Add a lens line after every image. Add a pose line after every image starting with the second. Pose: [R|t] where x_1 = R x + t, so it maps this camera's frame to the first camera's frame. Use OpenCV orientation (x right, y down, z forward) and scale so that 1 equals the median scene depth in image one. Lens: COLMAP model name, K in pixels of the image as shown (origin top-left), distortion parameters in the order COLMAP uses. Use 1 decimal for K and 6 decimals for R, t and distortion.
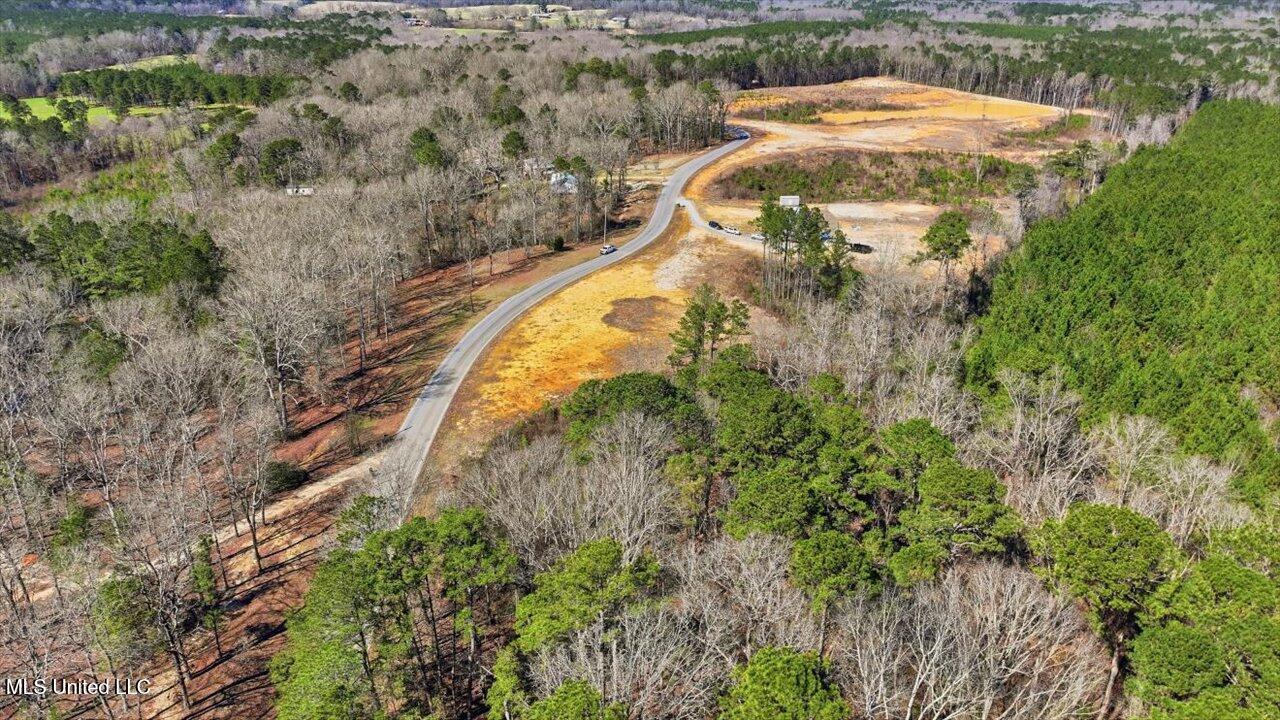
lens RADIAL K [[900.5, 0, 643.0], [0, 900.5, 362.3], [0, 0, 1]] dist [-0.000856, 0.021925]
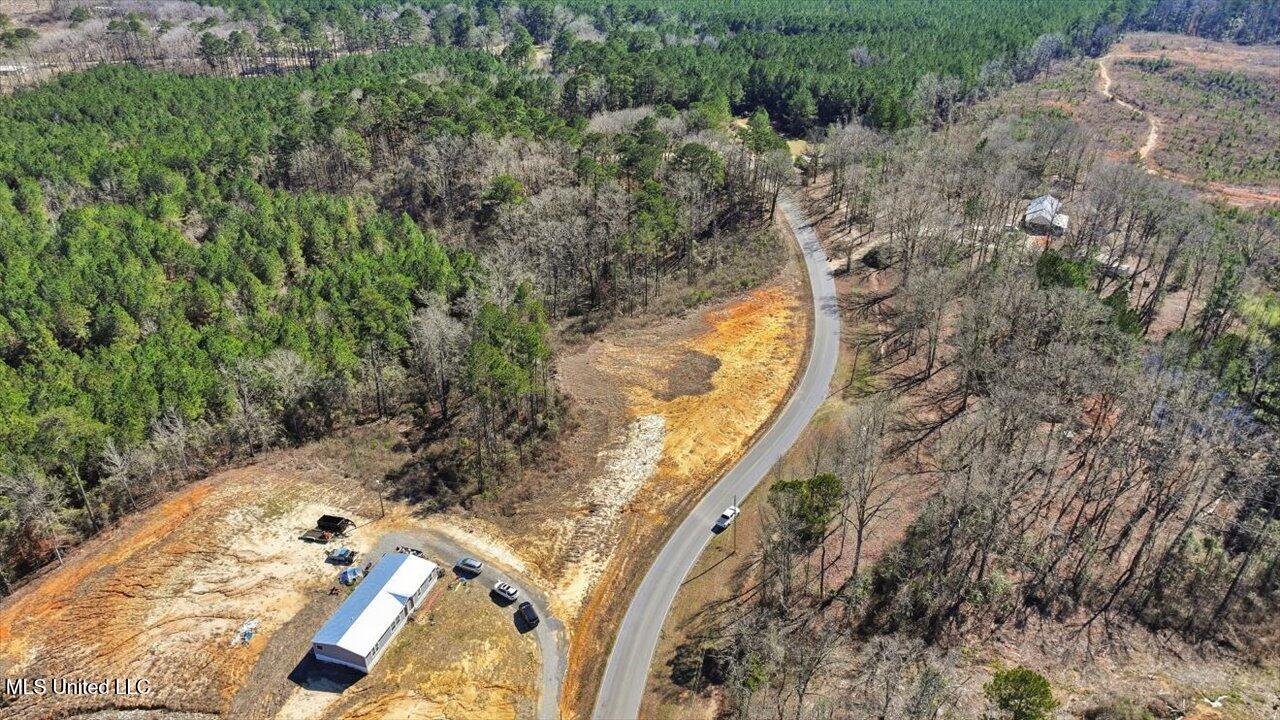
lens RADIAL K [[900.5, 0, 643.2], [0, 900.5, 360.0], [0, 0, 1]] dist [-0.000856, 0.021925]
pose [[-0.997885, -0.029756, 0.057800, -0.015402], [0.028374, 0.600590, 0.799054, -0.941255], [-0.058491, 0.799004, -0.598475, 1.703895]]
